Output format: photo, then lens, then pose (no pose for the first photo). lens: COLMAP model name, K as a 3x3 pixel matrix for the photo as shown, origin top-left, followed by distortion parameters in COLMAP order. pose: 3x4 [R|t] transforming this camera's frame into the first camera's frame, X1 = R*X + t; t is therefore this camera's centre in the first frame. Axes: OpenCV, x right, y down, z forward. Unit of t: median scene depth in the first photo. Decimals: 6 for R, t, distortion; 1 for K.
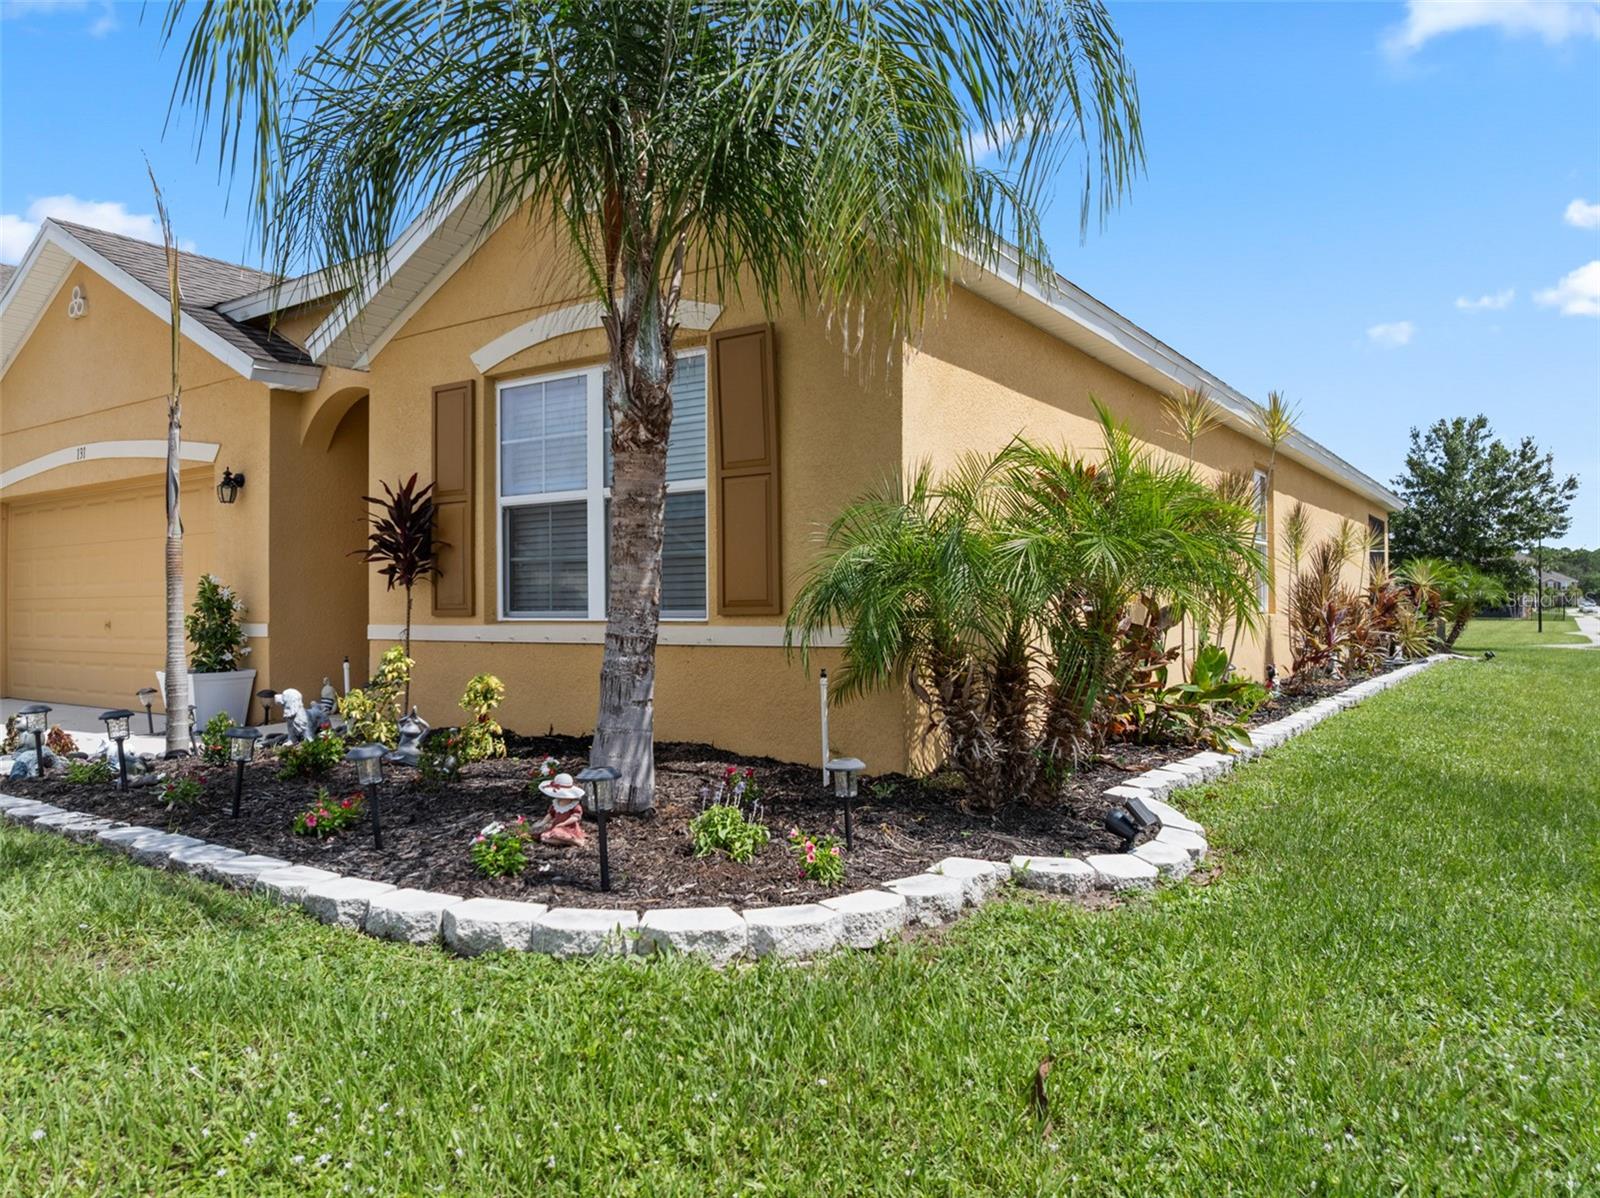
lens RADIAL K [[1124.1, 0, 805.3], [0, 1124.1, 592.6], [0, 0, 1]] dist [-0.025854, -0.019282]
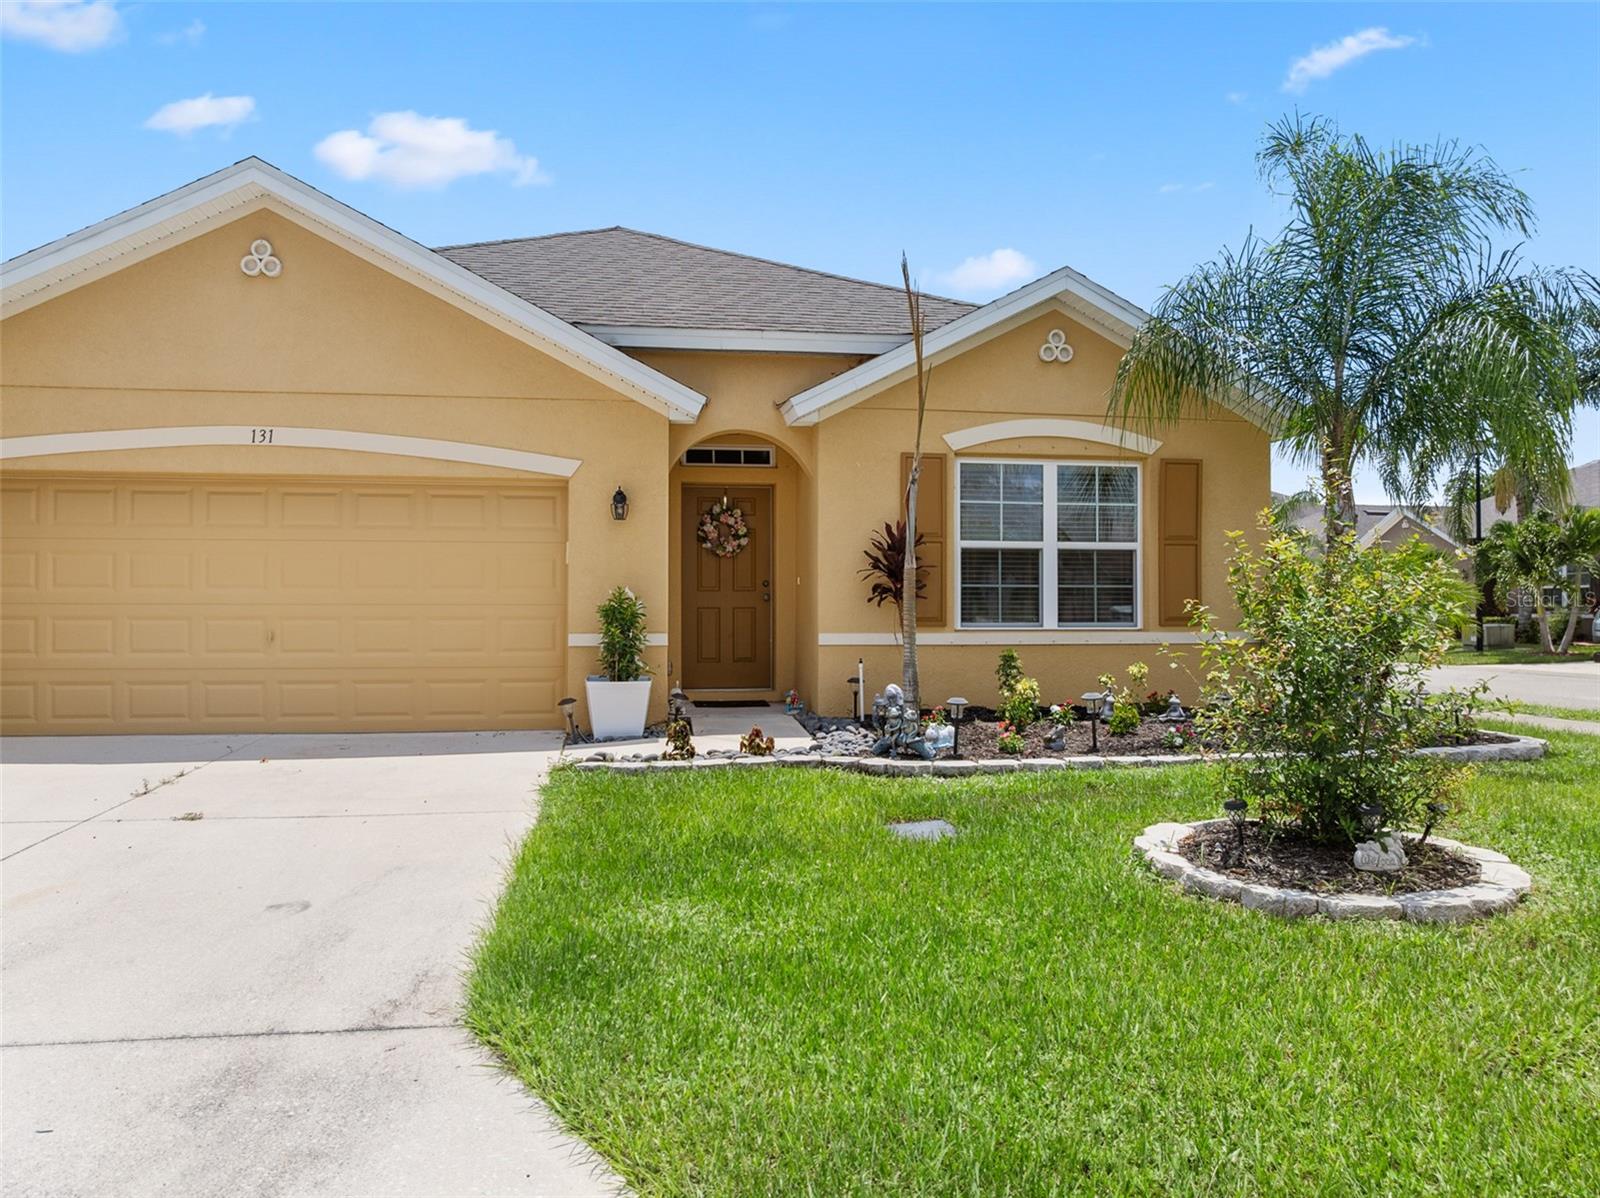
lens RADIAL K [[1124.1, 0, 805.3], [0, 1124.1, 592.6], [0, 0, 1]] dist [-0.025854, -0.019282]
pose [[0.722136, 0.024179, 0.691328, -0.944351], [-0.012558, 0.999682, -0.021847, 0.008557], [-0.691637, 0.007095, 0.722210, 0.090613]]
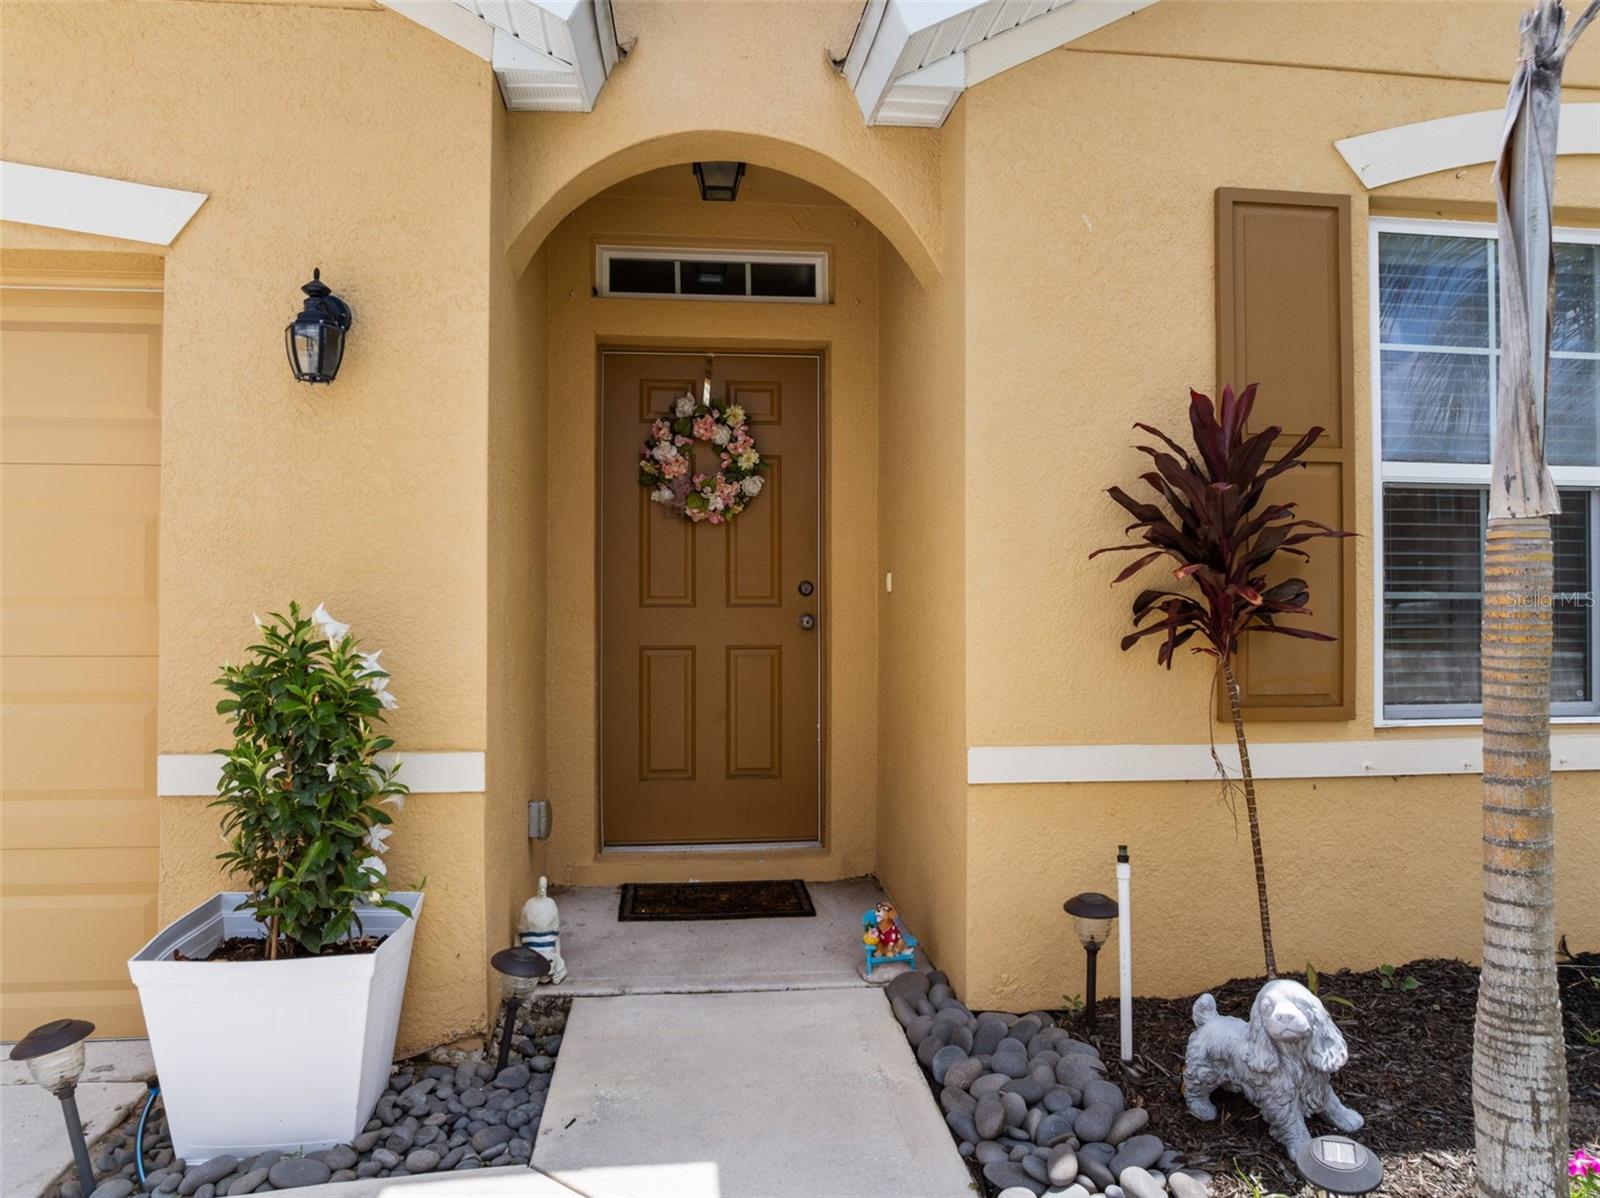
lens RADIAL K [[1124.1, 0, 805.3], [0, 1124.1, 592.6], [0, 0, 1]] dist [-0.025854, -0.019282]
pose [[0.751761, 0.023971, 0.659000, -0.522460], [-0.012556, 0.999678, -0.022040, -0.011694], [-0.659317, 0.008295, 0.751820, 0.558431]]
